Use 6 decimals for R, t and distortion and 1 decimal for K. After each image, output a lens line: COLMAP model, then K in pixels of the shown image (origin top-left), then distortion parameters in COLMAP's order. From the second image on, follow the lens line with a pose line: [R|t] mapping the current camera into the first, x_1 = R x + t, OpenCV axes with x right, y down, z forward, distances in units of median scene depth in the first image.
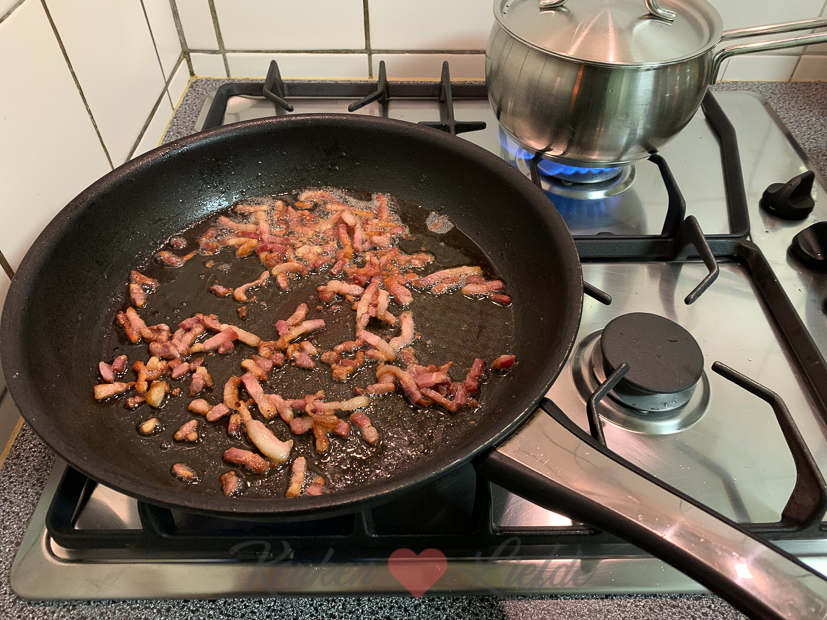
lens RADIAL K [[626.4, 0, 413.5], [0, 626.4, 310.0], [0, 0, 1]] dist [-0.005244, 0.009366]
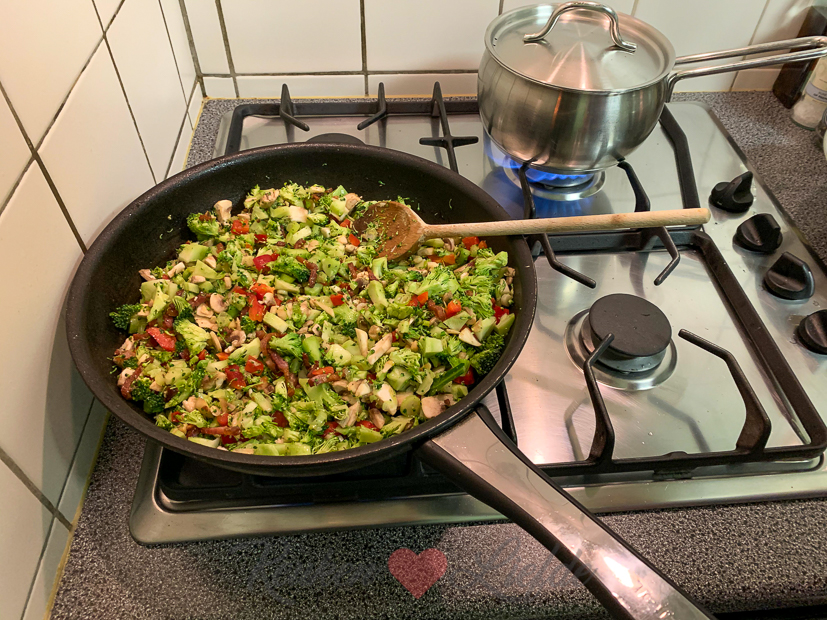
lens RADIAL K [[618.2, 0, 413.5], [0, 618.2, 310.0], [0, 0, 1]] dist [0.005718, -0.003863]
pose [[0.997491, -0.039824, 0.058521, -0.091465], [0.039476, 0.999195, 0.007092, 0.009351], [-0.058757, -0.004764, 0.998261, -0.153586]]
